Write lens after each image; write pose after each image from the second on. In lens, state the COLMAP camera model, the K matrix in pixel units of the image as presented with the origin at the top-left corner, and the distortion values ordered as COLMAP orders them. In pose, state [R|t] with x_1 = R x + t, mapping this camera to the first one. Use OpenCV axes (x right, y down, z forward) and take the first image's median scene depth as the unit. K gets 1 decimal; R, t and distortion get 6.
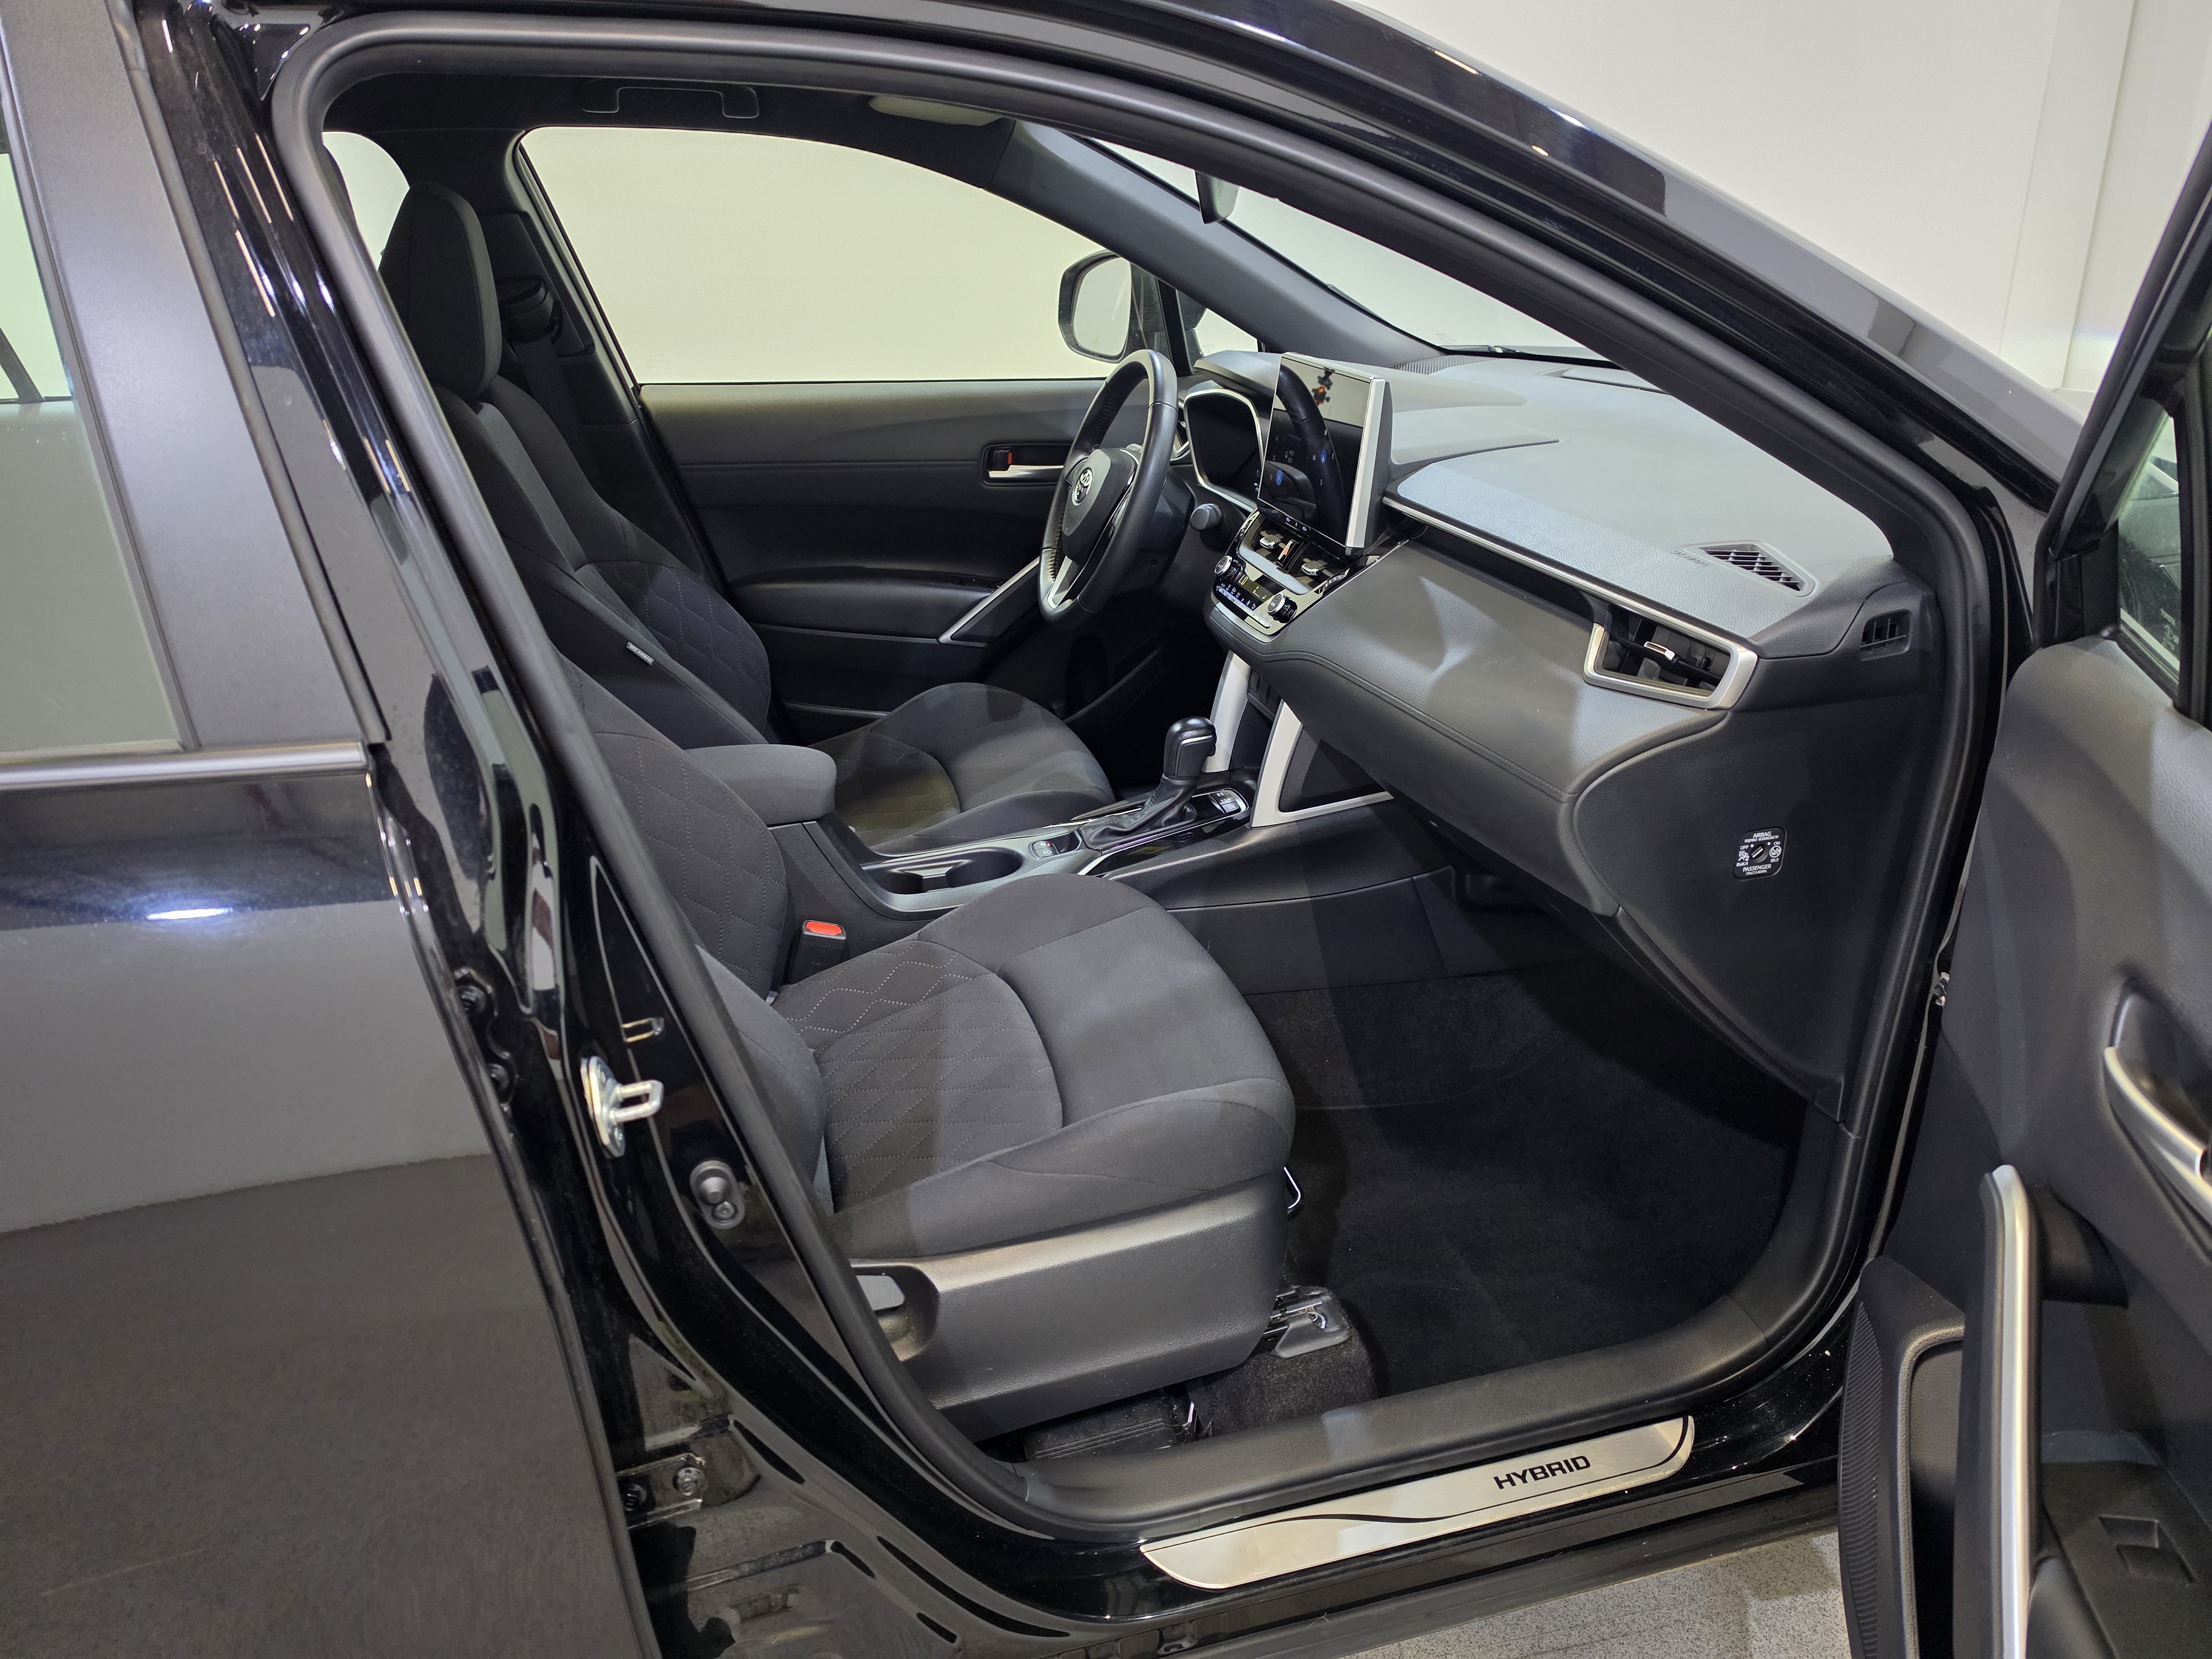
lens RADIAL K [[1518.0, 0, 1106.0], [0, 1518.0, 829.5], [0, 0, 1]] dist [0.039125, -0.000124]
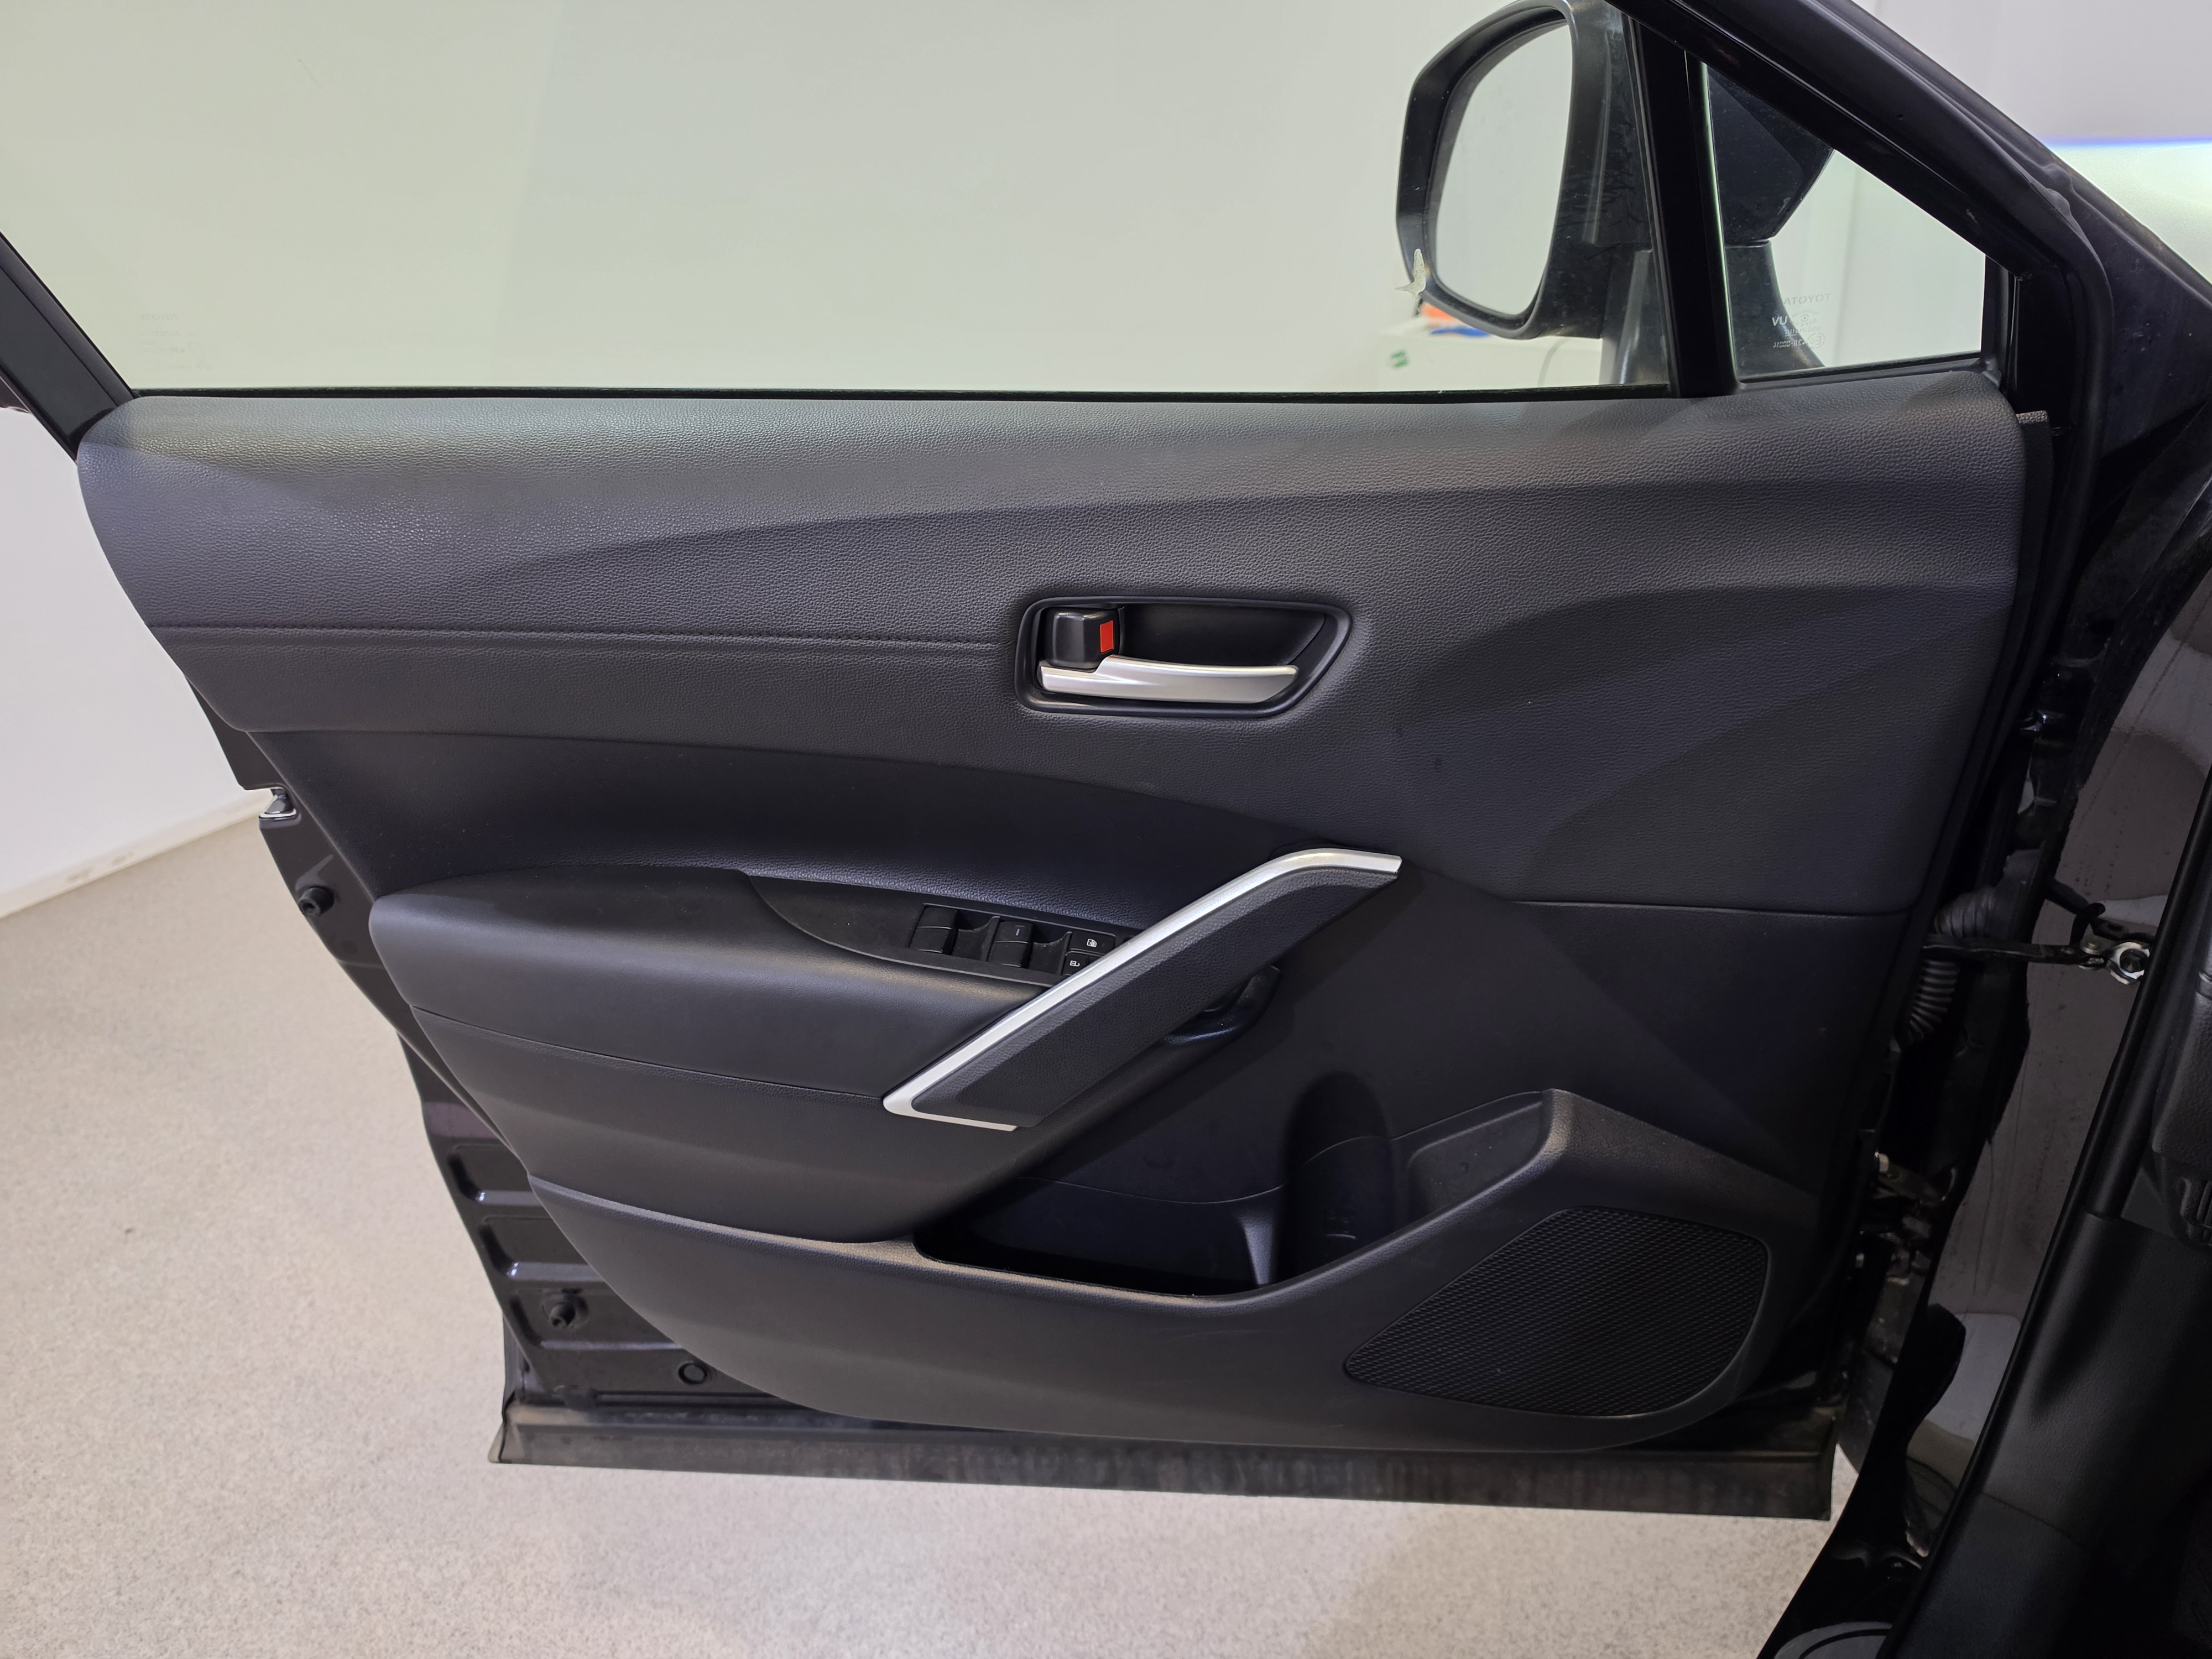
lens RADIAL K [[1518.0, 0, 1106.0], [0, 1518.0, 829.5], [0, 0, 1]] dist [0.039125, -0.000124]
pose [[0.932484, 0.144222, -0.331171, 0.051183], [-0.124965, 0.989023, 0.078844, -0.227864], [0.338907, -0.032136, 0.940271, 0.688178]]
